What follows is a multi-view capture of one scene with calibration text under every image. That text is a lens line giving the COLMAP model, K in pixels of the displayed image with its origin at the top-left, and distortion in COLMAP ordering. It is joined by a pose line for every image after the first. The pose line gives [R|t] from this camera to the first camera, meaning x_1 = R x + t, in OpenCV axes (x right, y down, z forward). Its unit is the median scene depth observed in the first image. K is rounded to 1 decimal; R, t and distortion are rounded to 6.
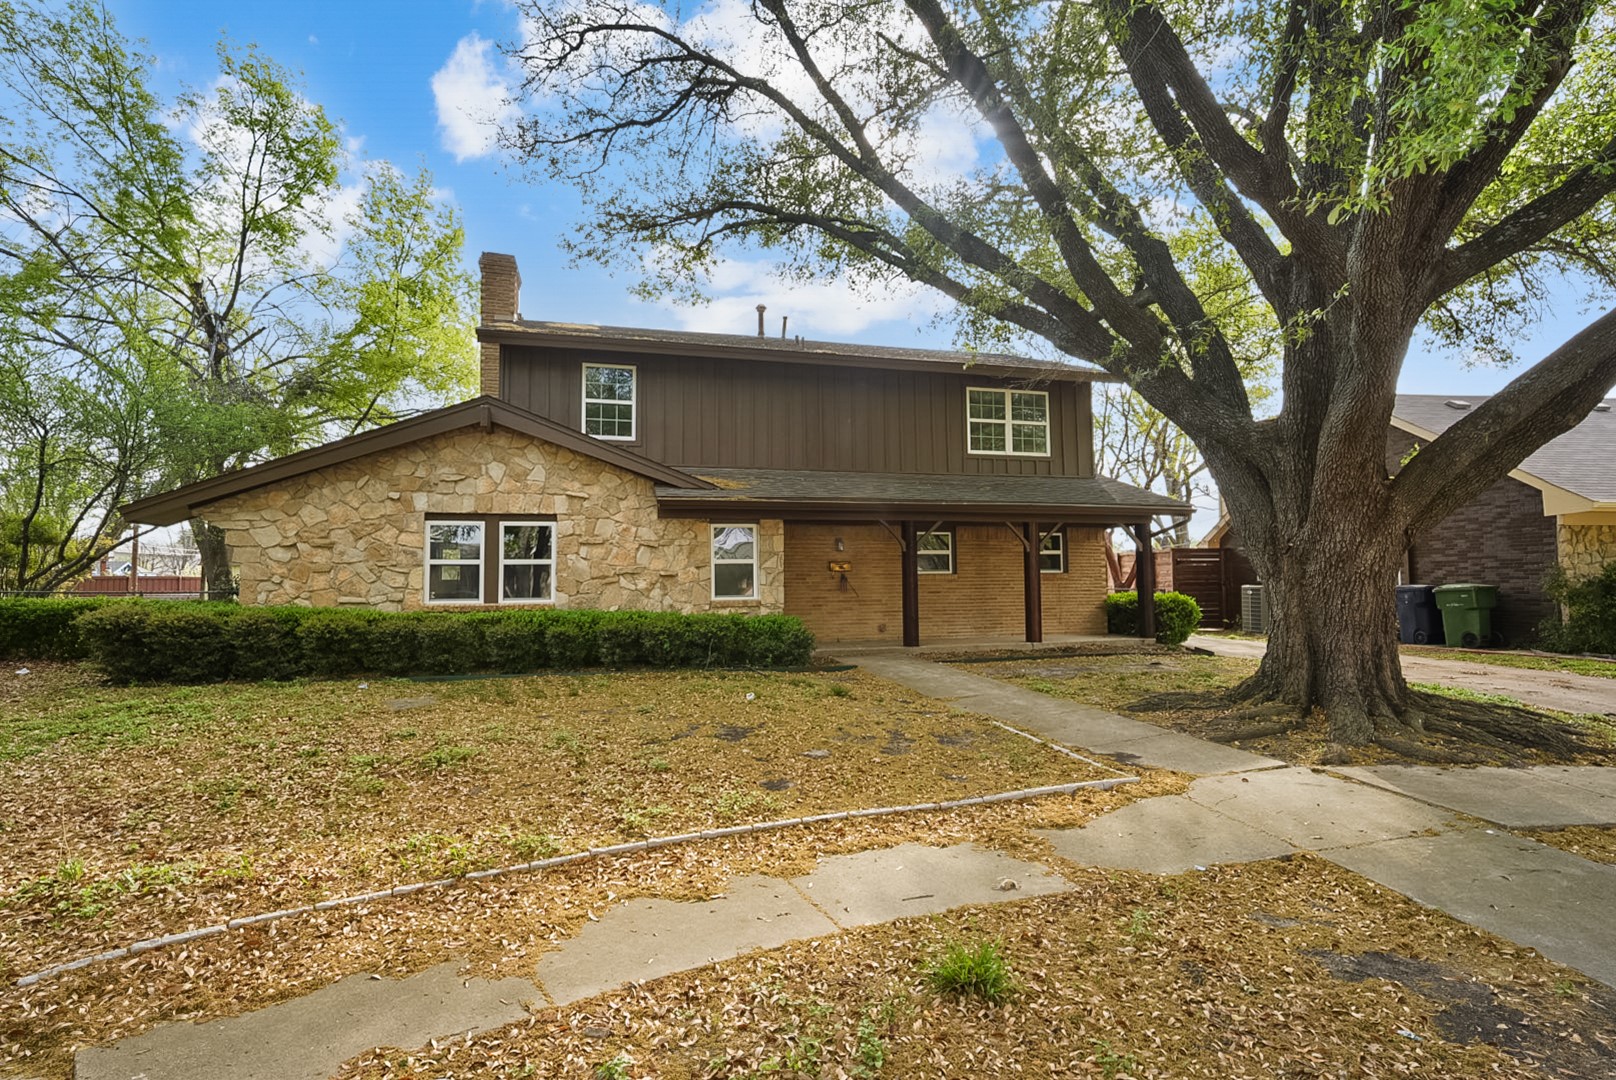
lens RADIAL K [[790.6, 0, 808.0], [0, 790.6, 540.0], [0, 0, 1]] dist [-0.001599, -0.000212]
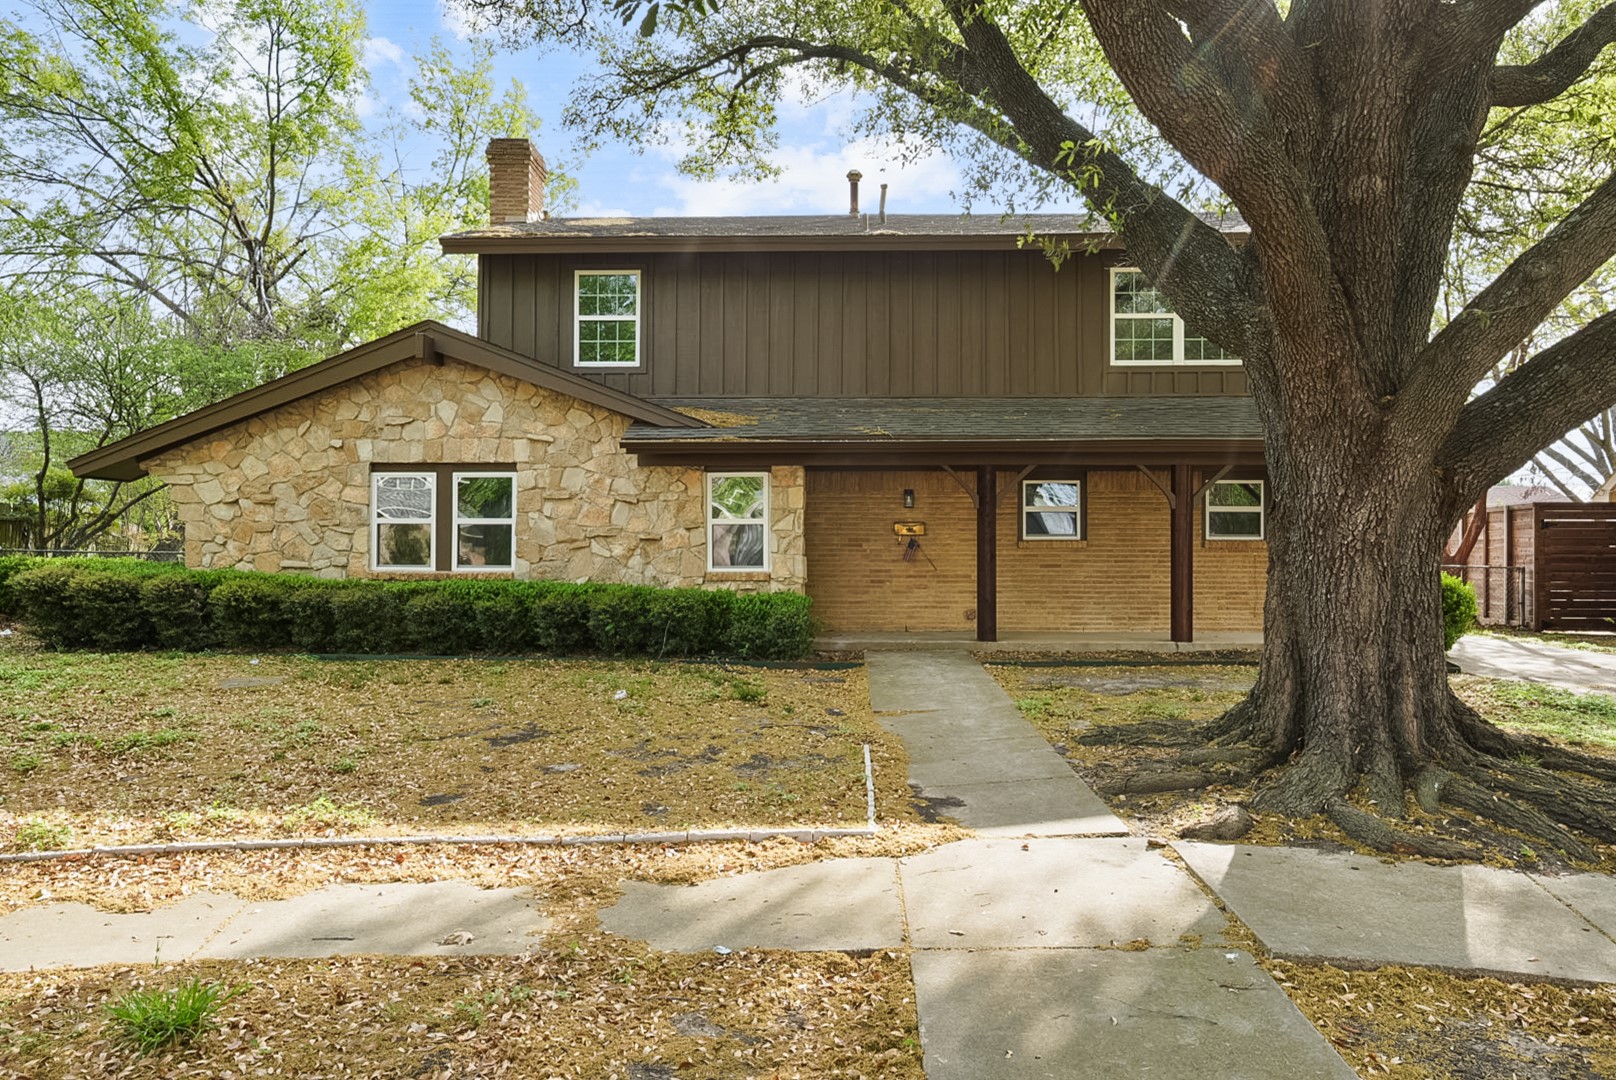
lens RADIAL K [[1071.1, 0, 808.0], [0, 1071.1, 540.0], [0, 0, 1]] dist [-0.001635, 0.001361]
pose [[0.955625, 0.008749, -0.294455, 0.291637], [0.004753, 0.998971, 0.045108, -0.001398], [0.294547, -0.044506, 0.954600, 0.035291]]
